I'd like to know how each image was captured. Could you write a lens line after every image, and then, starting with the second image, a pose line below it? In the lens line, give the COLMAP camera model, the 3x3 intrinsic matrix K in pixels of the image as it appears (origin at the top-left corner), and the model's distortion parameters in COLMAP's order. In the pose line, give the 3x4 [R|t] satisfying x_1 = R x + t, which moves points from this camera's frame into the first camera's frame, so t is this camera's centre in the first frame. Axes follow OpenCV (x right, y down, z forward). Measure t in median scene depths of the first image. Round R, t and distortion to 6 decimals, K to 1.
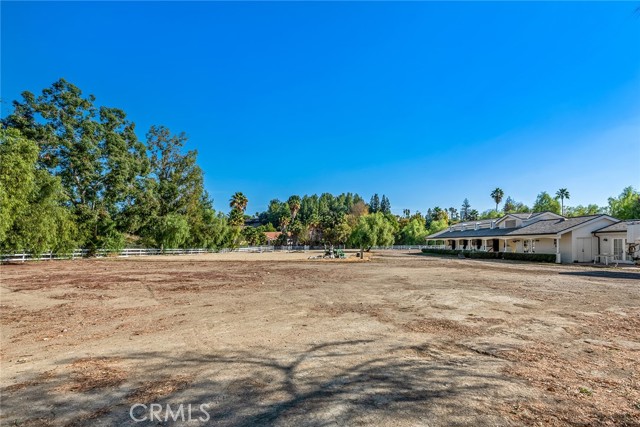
lens RADIAL K [[285.5, 0, 314.0], [0, 285.5, 214.4], [0, 0, 1]] dist [0.012927, -0.000967]
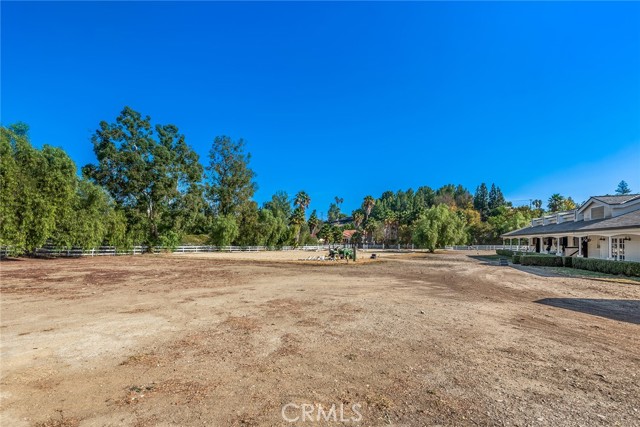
lens RADIAL K [[285.5, 0, 307.0], [0, 285.5, 212.8], [0, 0, 1]] dist [0.012927, -0.000967]
pose [[0.930116, -0.033827, -0.365704, 0.189840], [0.034274, 0.999399, -0.005271, 0.008487], [0.365663, -0.007631, 0.930716, 0.103986]]
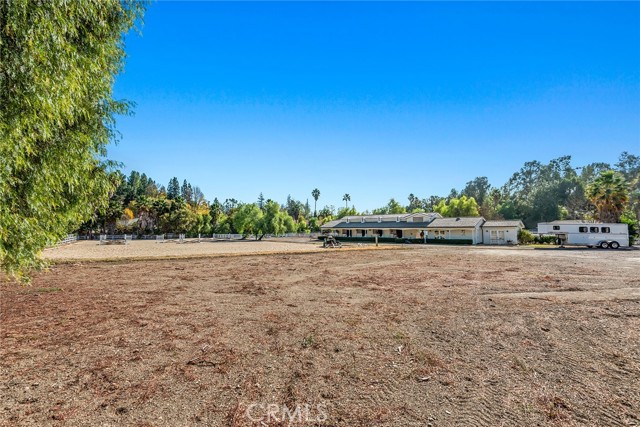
lens RADIAL K [[285.5, 0, 319.8], [0, 285.5, 212.0], [0, 0, 1]] dist [0.012927, -0.000967]
pose [[0.721194, 0.053757, 0.690644, -0.413217], [-0.074813, 0.997197, 0.000505, 0.018965], [-0.688682, -0.052033, 0.723194, 0.165322]]
